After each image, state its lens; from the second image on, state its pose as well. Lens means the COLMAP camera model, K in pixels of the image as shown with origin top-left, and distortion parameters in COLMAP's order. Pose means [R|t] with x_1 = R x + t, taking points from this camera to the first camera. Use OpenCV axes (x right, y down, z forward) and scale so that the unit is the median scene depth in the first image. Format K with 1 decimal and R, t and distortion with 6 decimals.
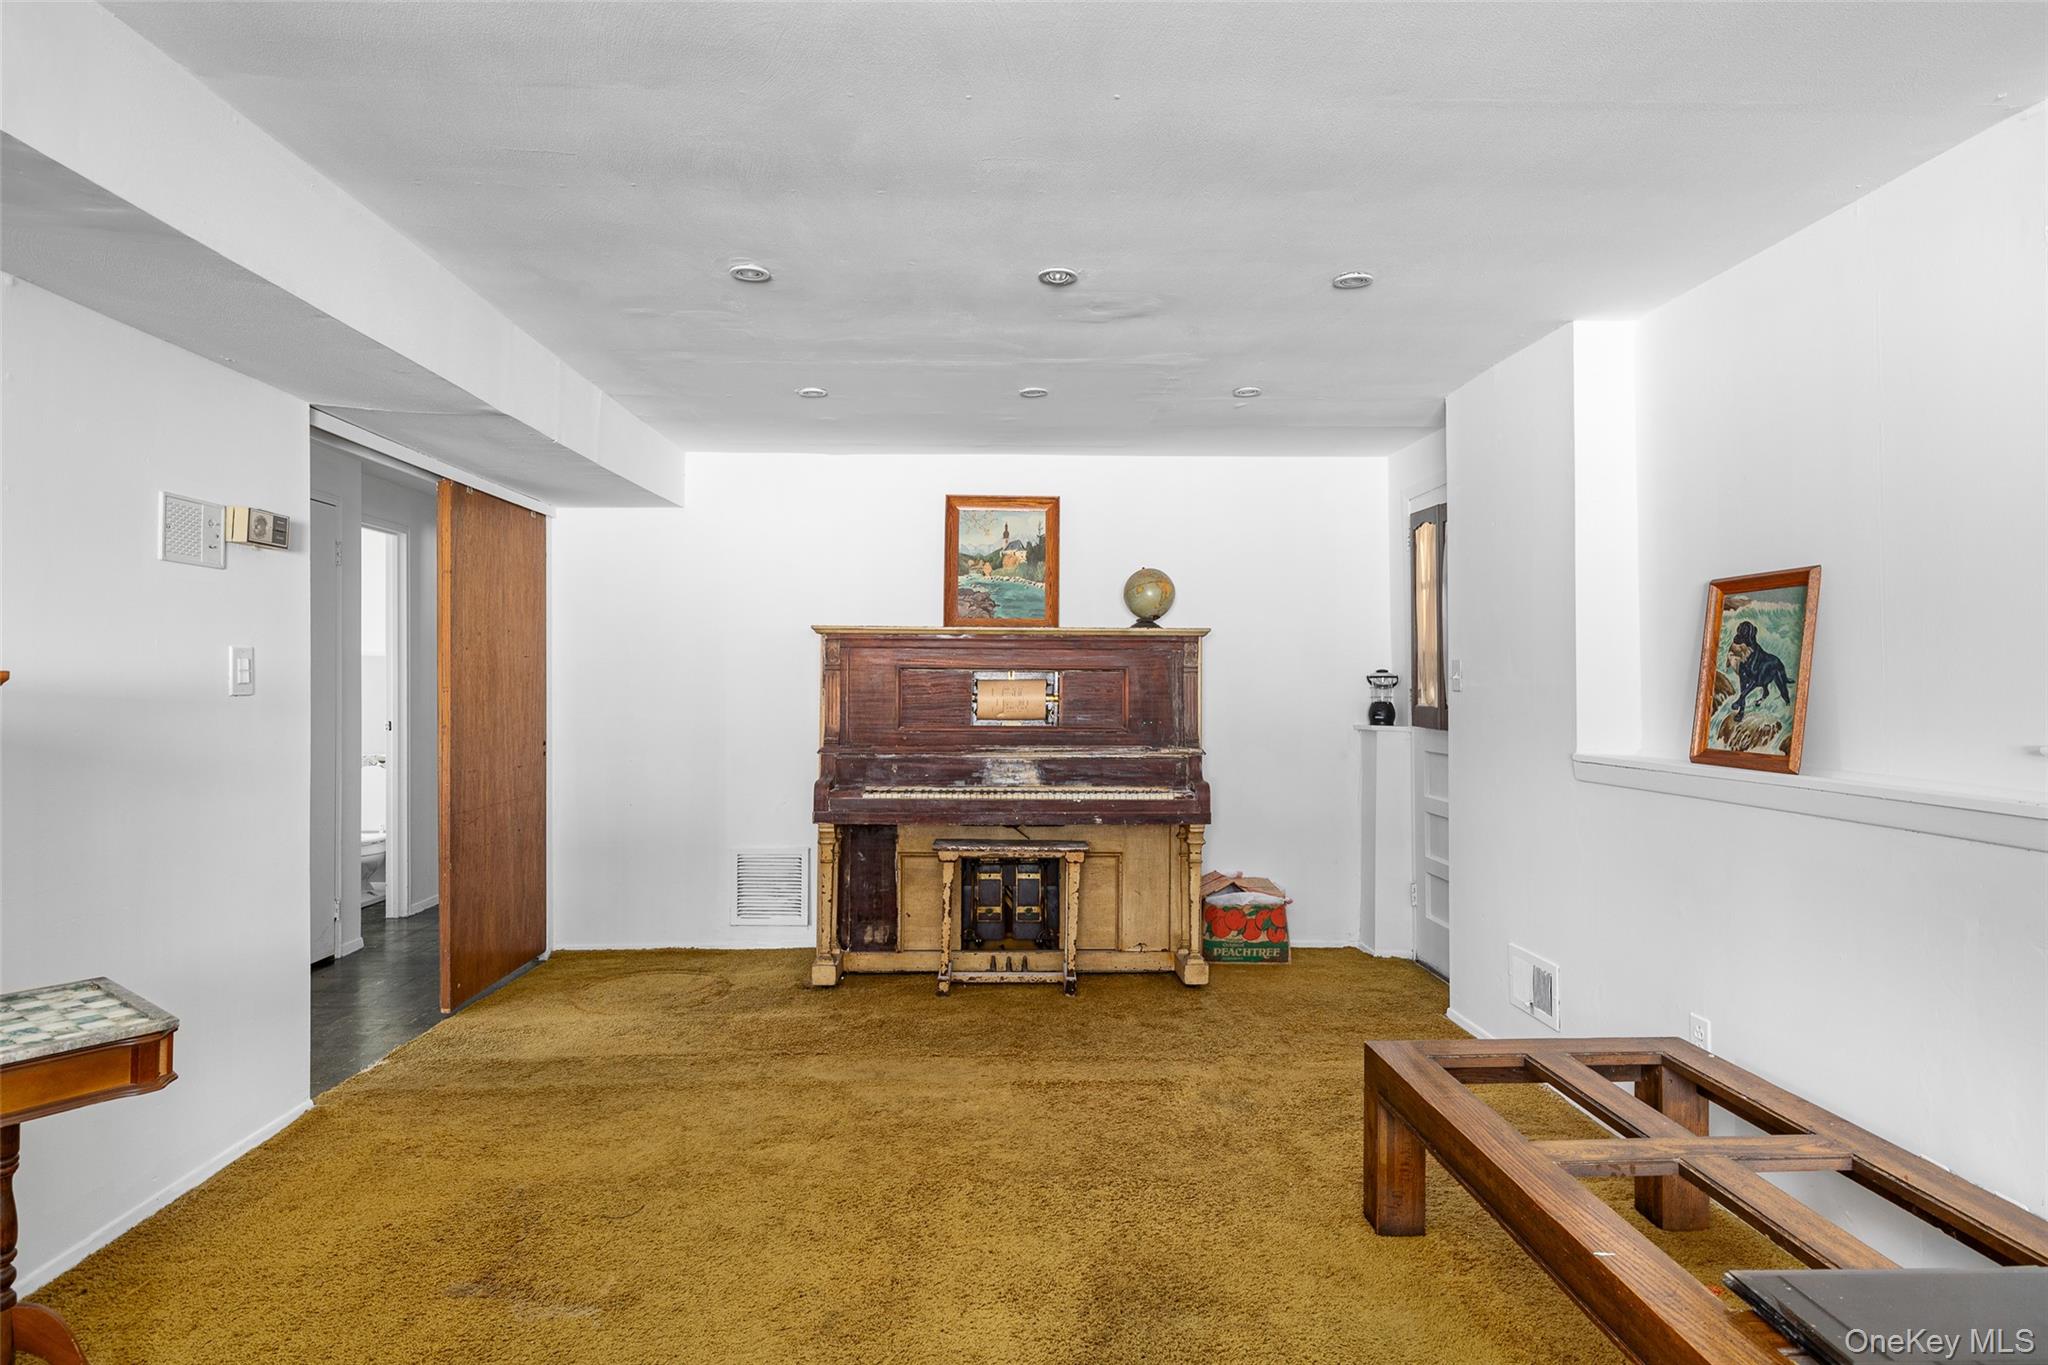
lens RADIAL K [[1105.2, 0, 1024.0], [0, 1105.2, 682.5], [0, 0, 1]] dist [-0.000443, -0.000070]
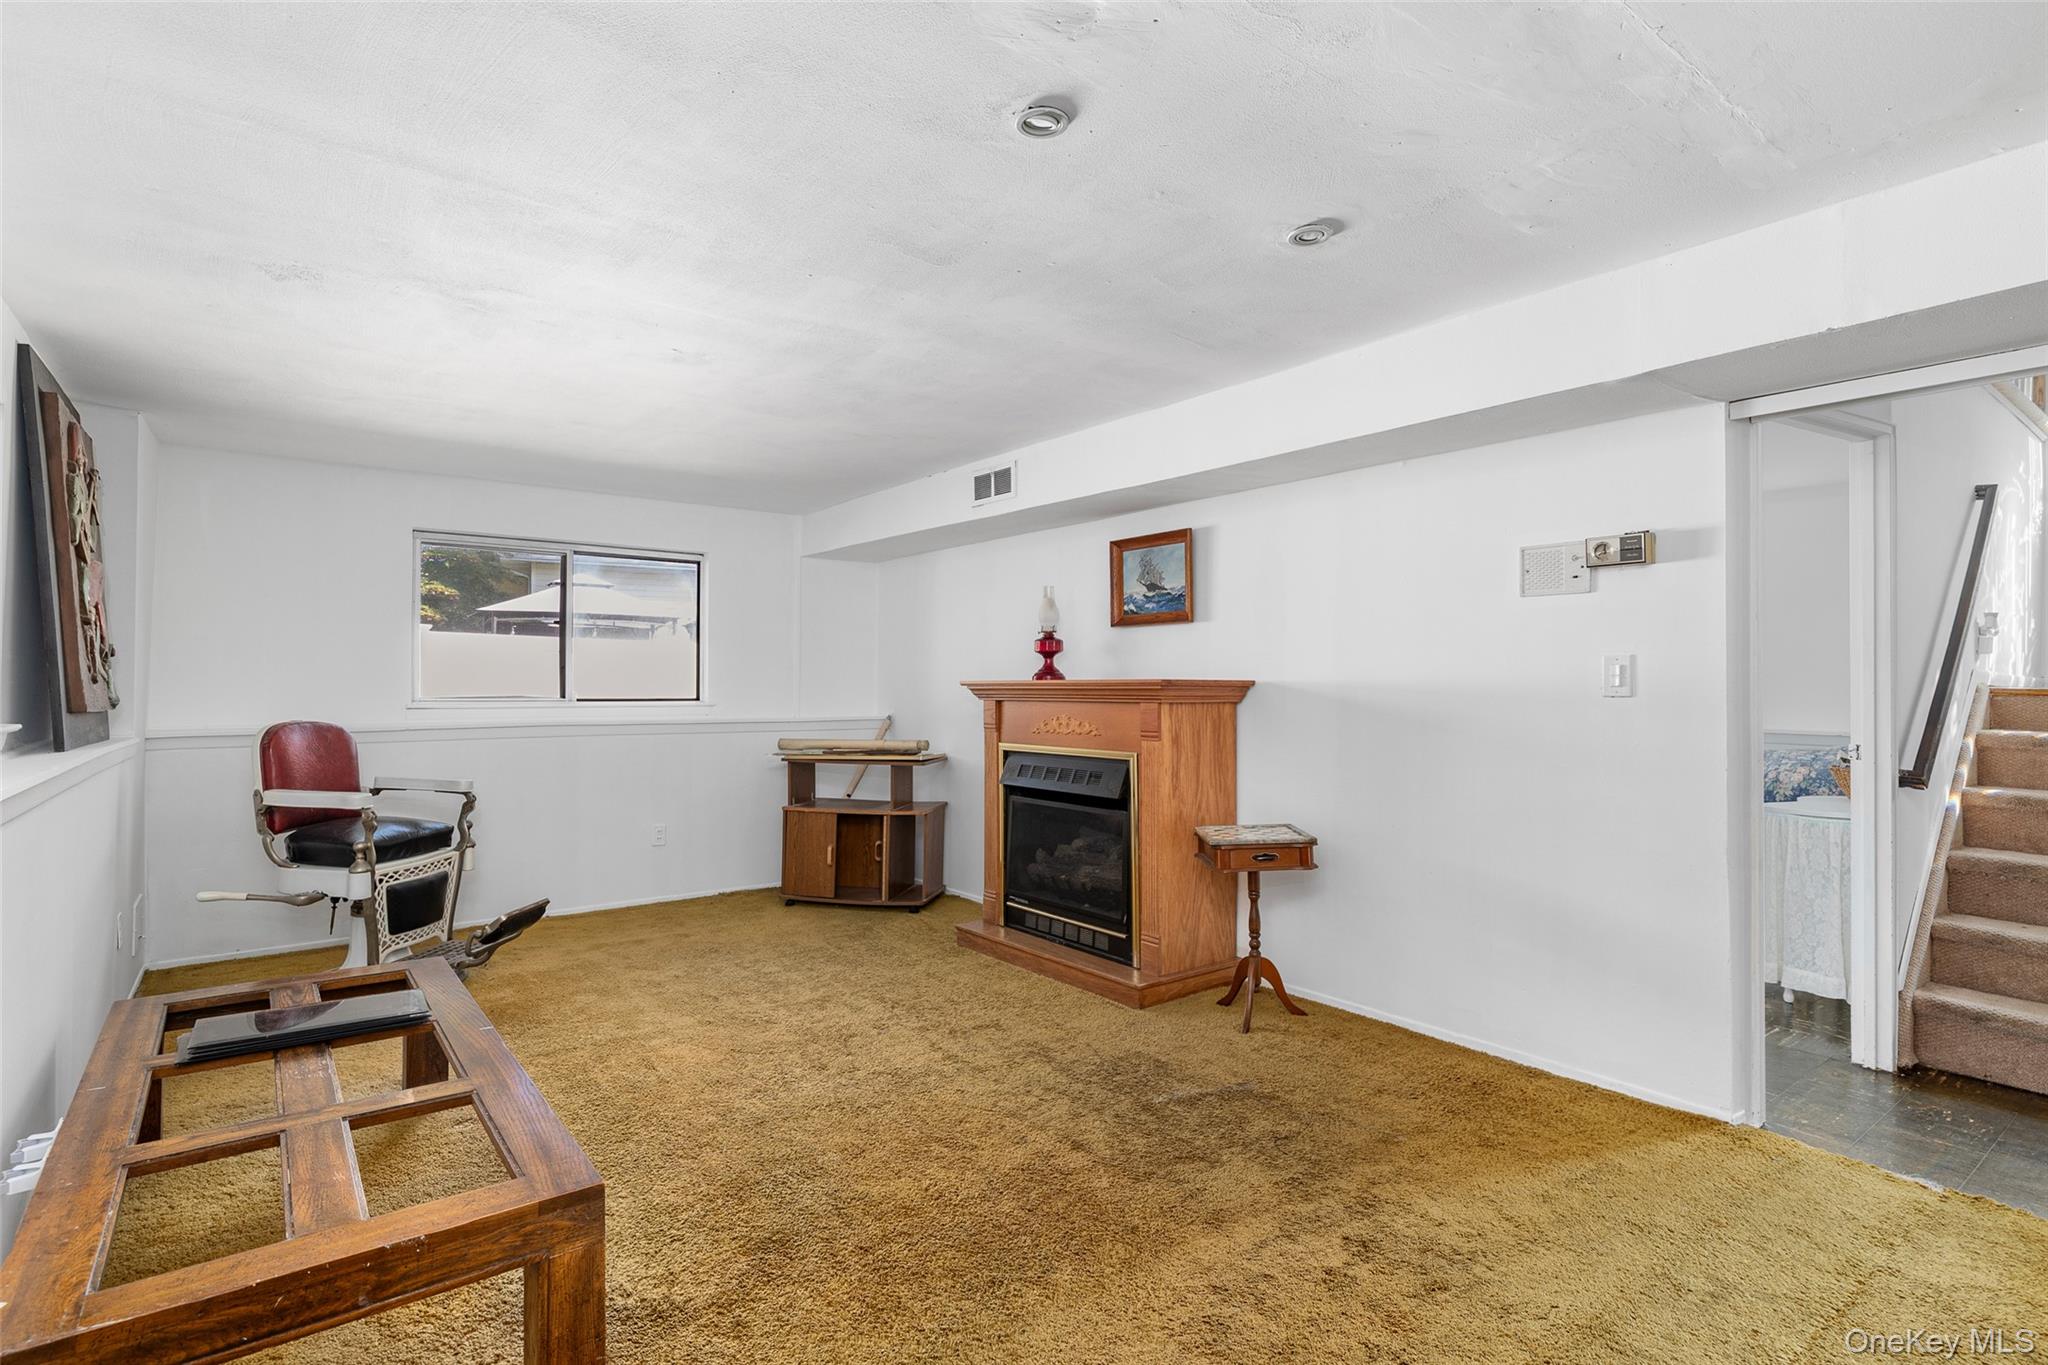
lens RADIAL K [[959.2, 0, 1024.0], [0, 959.2, 682.5], [0, 0, 1]] dist [-0.002878, 0.000023]
pose [[-0.807711, -0.003558, -0.589568, 0.387158], [-0.005360, 0.999985, 0.001309, -0.001199], [0.589555, 0.004218, -0.807718, 1.430635]]
